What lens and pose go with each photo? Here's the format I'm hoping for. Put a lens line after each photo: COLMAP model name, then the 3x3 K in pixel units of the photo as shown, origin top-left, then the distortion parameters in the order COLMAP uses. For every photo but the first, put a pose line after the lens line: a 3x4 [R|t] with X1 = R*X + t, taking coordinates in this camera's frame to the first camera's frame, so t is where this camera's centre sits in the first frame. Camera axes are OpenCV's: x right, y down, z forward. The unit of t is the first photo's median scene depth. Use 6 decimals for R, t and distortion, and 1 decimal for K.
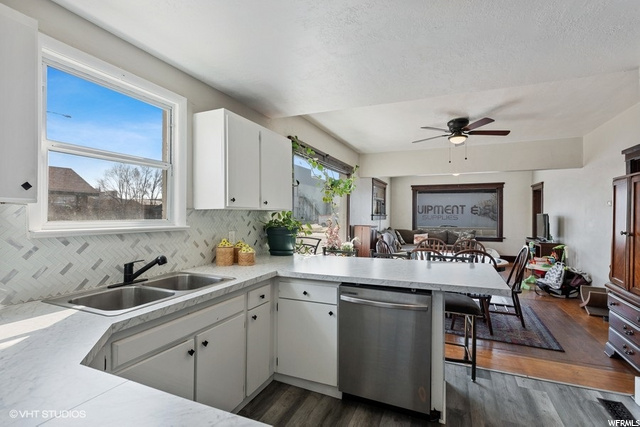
lens RADIAL K [[304.2, 0, 316.8], [0, 304.2, 214.9], [0, 0, 1]] dist [-0.003835, 0.002332]
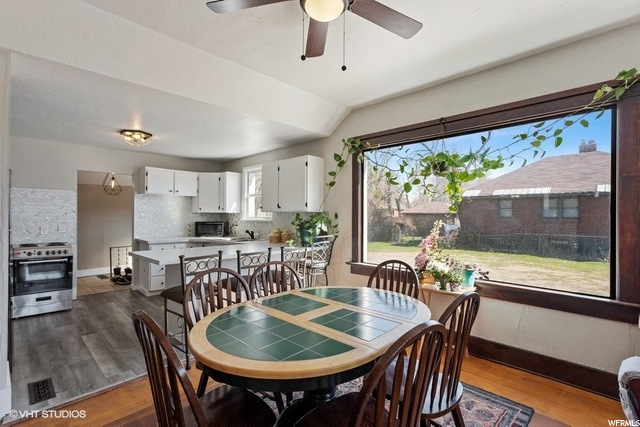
lens RADIAL K [[304.2, 0, 318.8], [0, 304.2, 216.5], [0, 0, 1]] dist [-0.003835, 0.002332]
pose [[-0.351808, -0.002520, -0.936069, 0.676322], [-0.003858, 0.999992, -0.001242, 0.004943], [0.936064, 0.003174, -0.351815, 0.938780]]
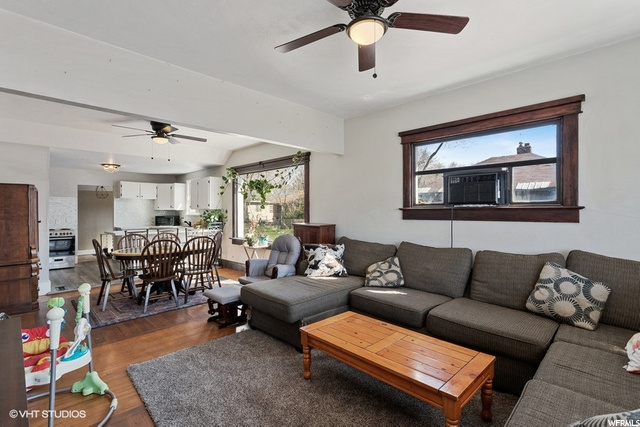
lens RADIAL K [[304.2, 0, 318.2], [0, 304.2, 210.6], [0, 0, 1]] dist [-0.003835, 0.002332]
pose [[-0.357499, -0.003903, -0.933905, 1.050575], [0.004195, 0.999974, -0.005785, 0.007900], [0.933904, -0.005985, -0.357473, 1.578010]]
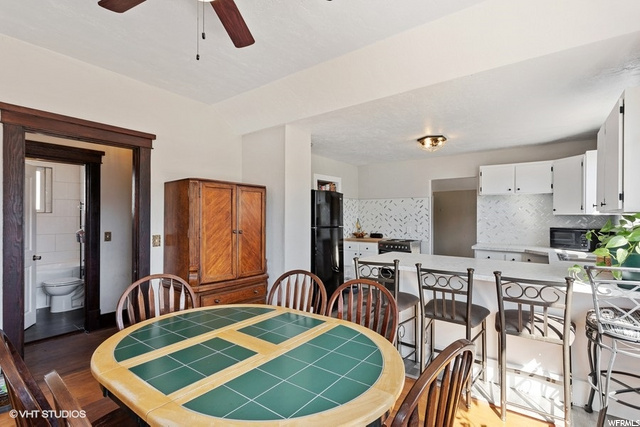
lens RADIAL K [[304.2, 0, 317.5], [0, 304.2, 215.5], [0, 0, 1]] dist [-0.003835, 0.002332]
pose [[-0.974640, -0.005174, 0.223719, 0.221280], [-0.006425, 0.999968, -0.004865, 0.000374], [-0.223687, -0.006179, -0.974642, 1.074255]]
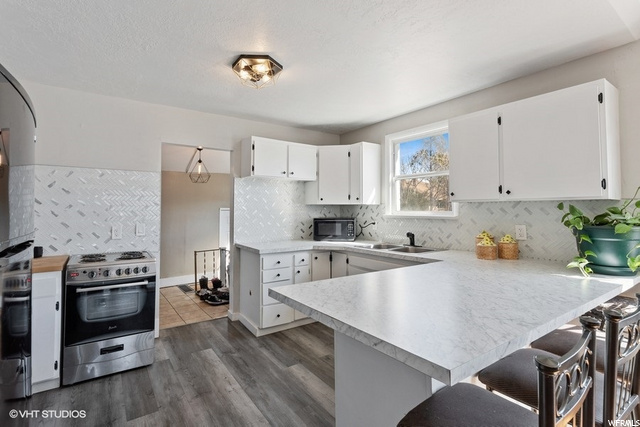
lens RADIAL K [[304.2, 0, 315.5], [0, 304.2, 200.8], [0, 0, 1]] dist [-0.003835, 0.002332]
pose [[-0.513481, -0.025451, -0.857724, 0.439424], [0.001910, 0.999524, -0.030802, 0.004563], [0.858099, -0.017455, -0.513187, 0.514356]]
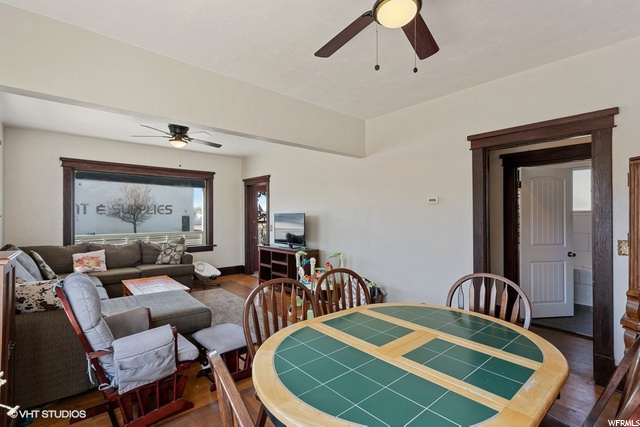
lens RADIAL K [[304.2, 0, 316.4], [0, 304.2, 216.6], [0, 0, 1]] dist [-0.003835, 0.002332]
pose [[0.426334, -0.007110, 0.904538, 0.065765], [0.003118, 0.999975, 0.006390, -0.000779], [-0.904561, 0.000096, 0.426345, 0.776780]]
